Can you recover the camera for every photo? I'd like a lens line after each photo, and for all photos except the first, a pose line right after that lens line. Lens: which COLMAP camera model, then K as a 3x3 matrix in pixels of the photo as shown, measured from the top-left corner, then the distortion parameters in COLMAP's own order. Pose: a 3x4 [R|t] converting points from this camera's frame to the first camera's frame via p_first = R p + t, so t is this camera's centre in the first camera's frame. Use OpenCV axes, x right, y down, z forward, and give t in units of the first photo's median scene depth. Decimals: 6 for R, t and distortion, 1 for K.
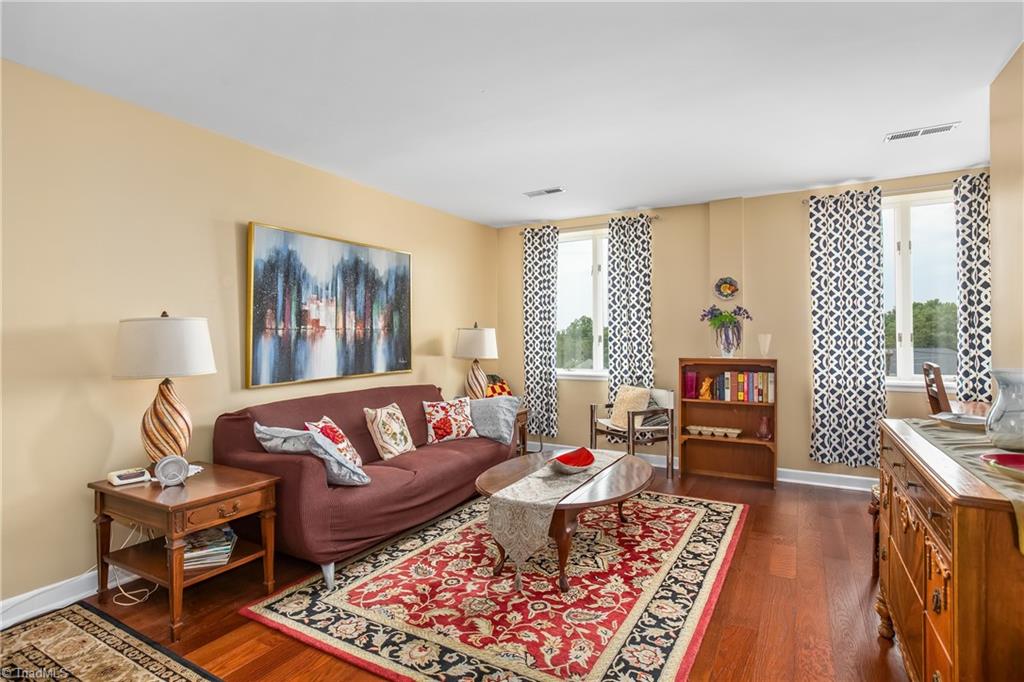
lens RADIAL K [[520.8, 0, 505.1], [0, 520.8, 337.7], [0, 0, 1]] dist [-0.029051, 0.001730]
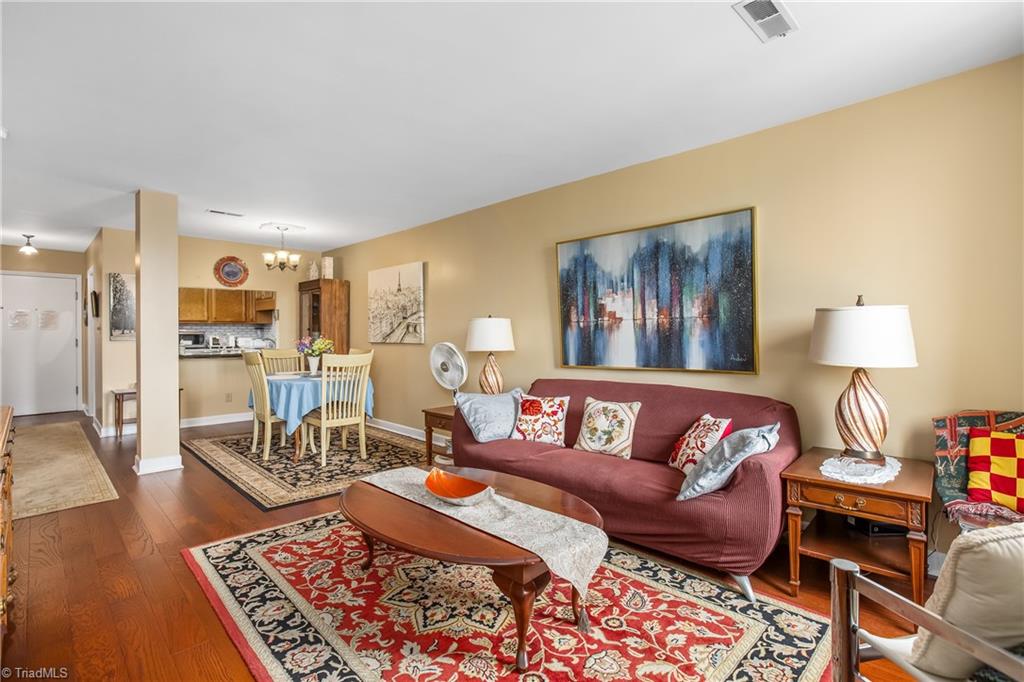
lens RADIAL K [[486.9, 0, 503.5], [0, 486.9, 336.9], [0, 0, 1]] dist [-0.030777, 0.010472]
pose [[-0.274766, 0.010980, -0.961449, 0.671768], [0.004949, 0.999938, 0.010005, 0.006325], [0.961498, -0.002009, -0.274803, 1.061510]]
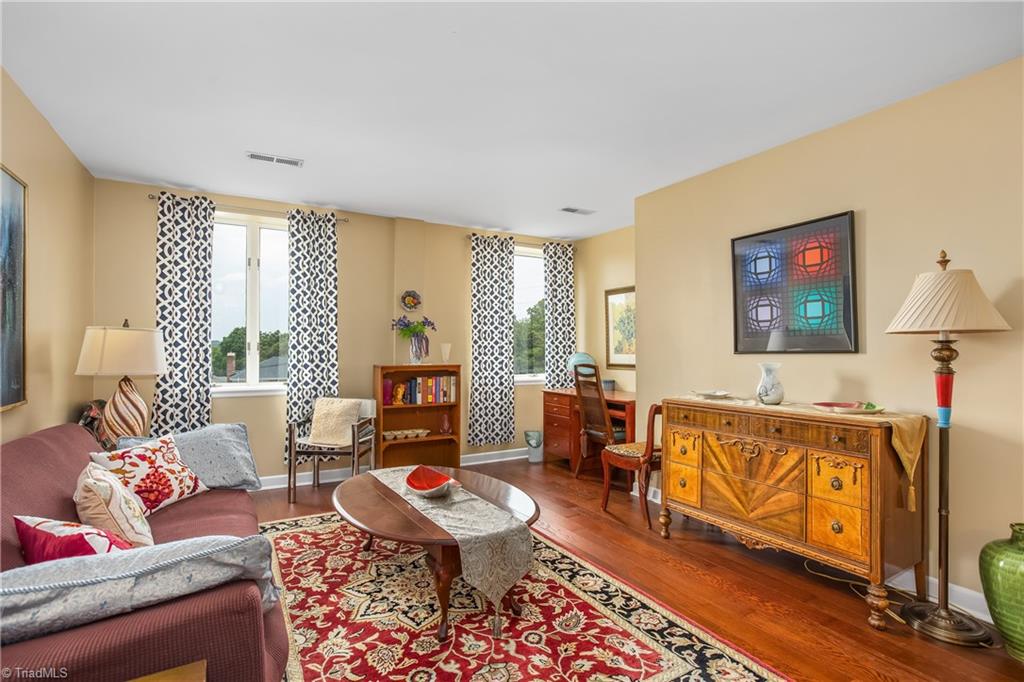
lens RADIAL K [[486.9, 0, 506.5], [0, 486.9, 344.9], [0, 0, 1]] dist [-0.030777, 0.010472]
pose [[0.496799, 0.011378, 0.867791, -0.453342], [-0.005189, 0.999935, -0.010140, 0.008440], [-0.867850, 0.000535, 0.496826, 0.401849]]
